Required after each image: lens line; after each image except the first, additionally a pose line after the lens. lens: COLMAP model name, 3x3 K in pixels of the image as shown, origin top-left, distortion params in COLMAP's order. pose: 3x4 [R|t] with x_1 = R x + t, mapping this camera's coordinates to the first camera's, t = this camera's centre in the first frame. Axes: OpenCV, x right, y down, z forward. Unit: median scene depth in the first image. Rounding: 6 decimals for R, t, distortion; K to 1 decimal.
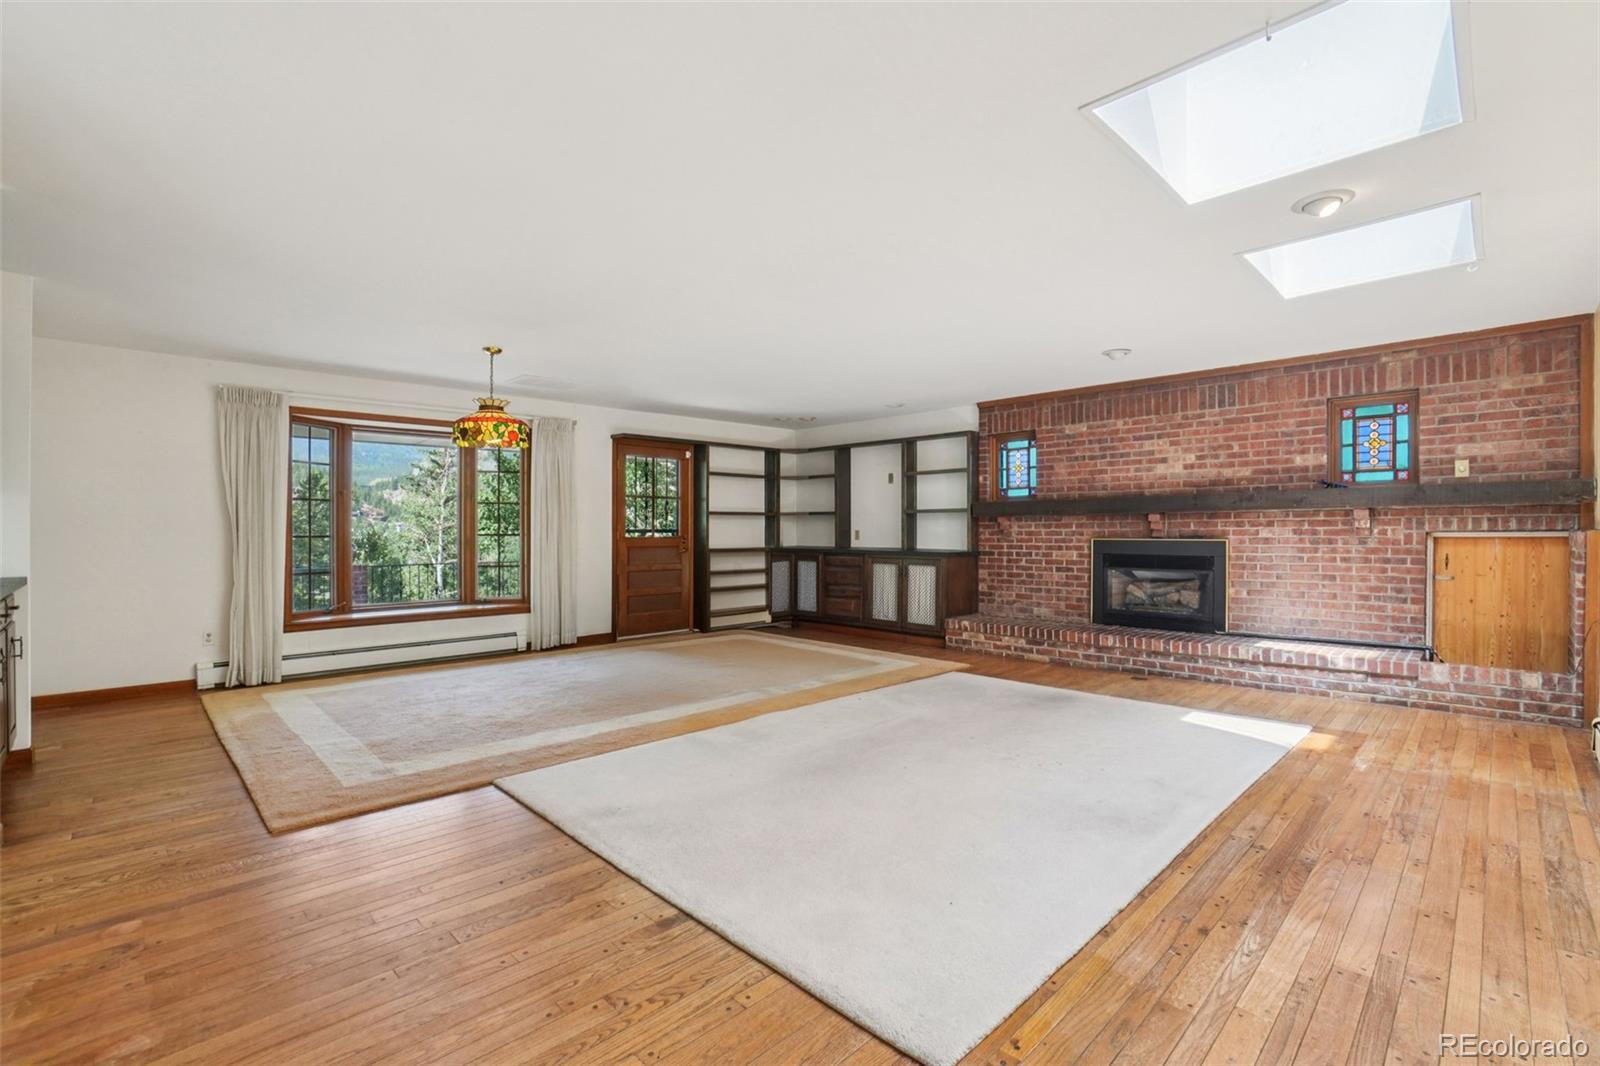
lens RADIAL K [[710.0, 0, 787.9], [0, 710.0, 536.3], [0, 0, 1]] dist [-0.052998, 0.001155]
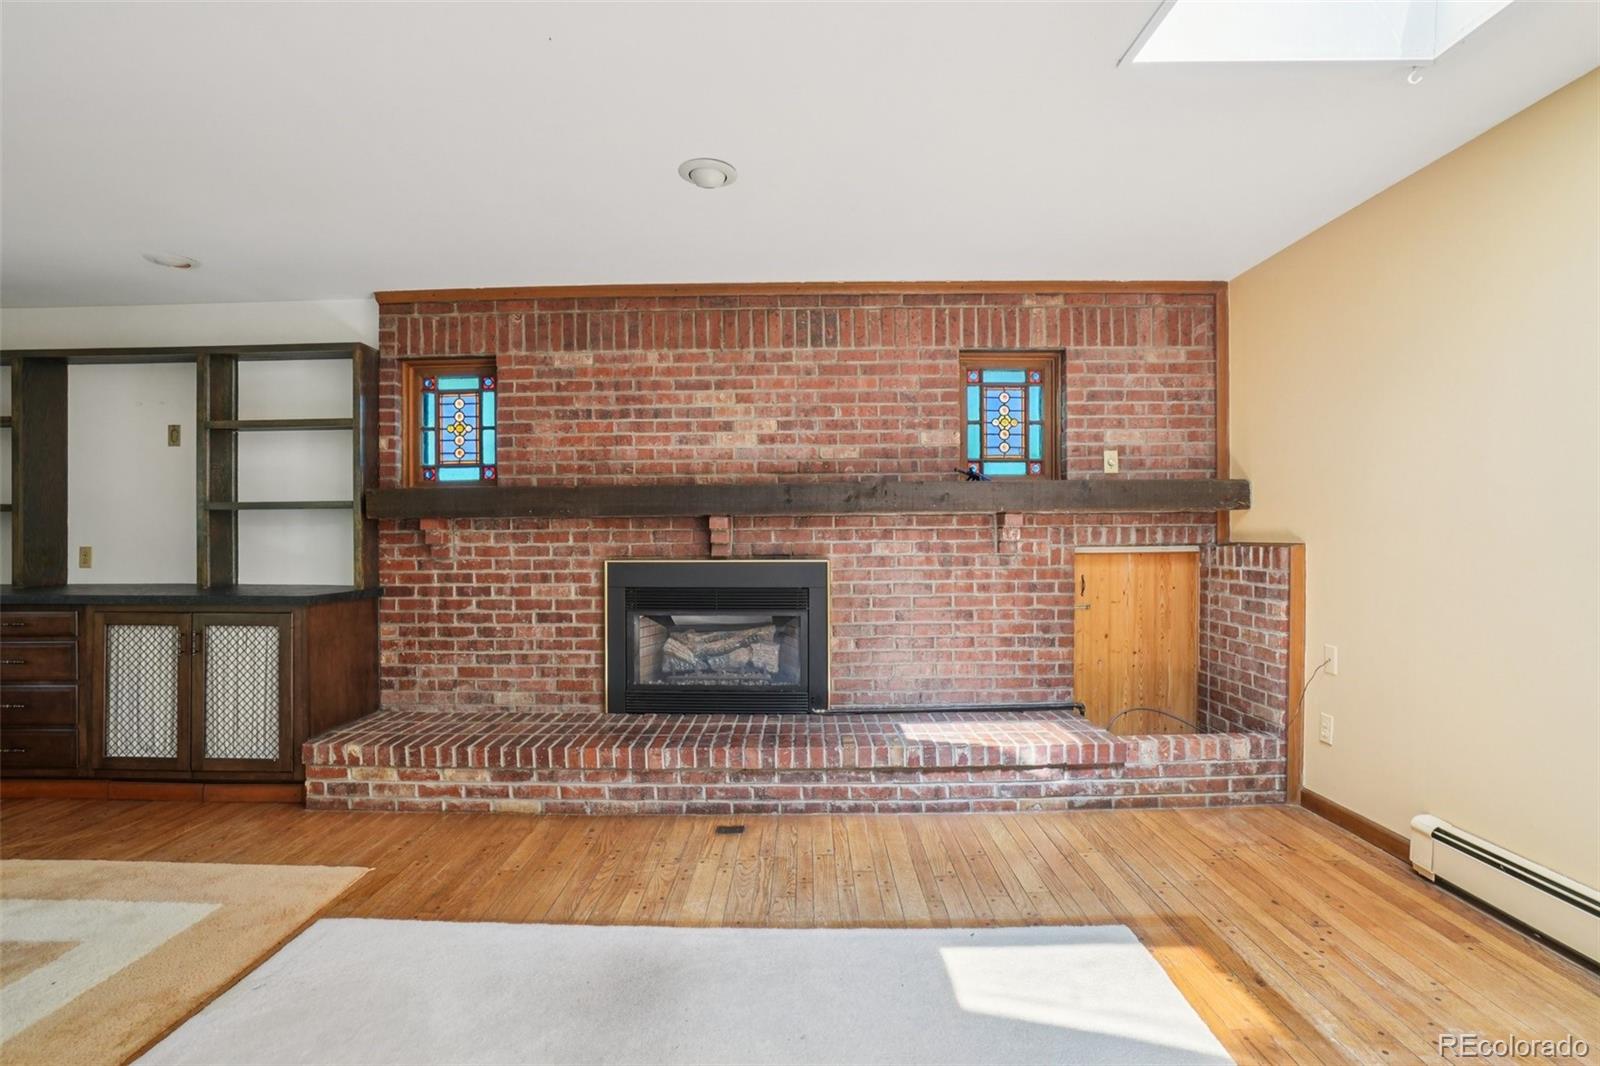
lens RADIAL K [[736.0, 0, 789.9], [0, 736.0, 550.2], [0, 0, 1]] dist [-0.045650, 0.001560]
pose [[0.703102, -0.009433, 0.711026, 0.146790], [0.007442, 0.999955, 0.005907, -0.008313], [-0.711050, 0.001138, 0.703141, 0.578346]]
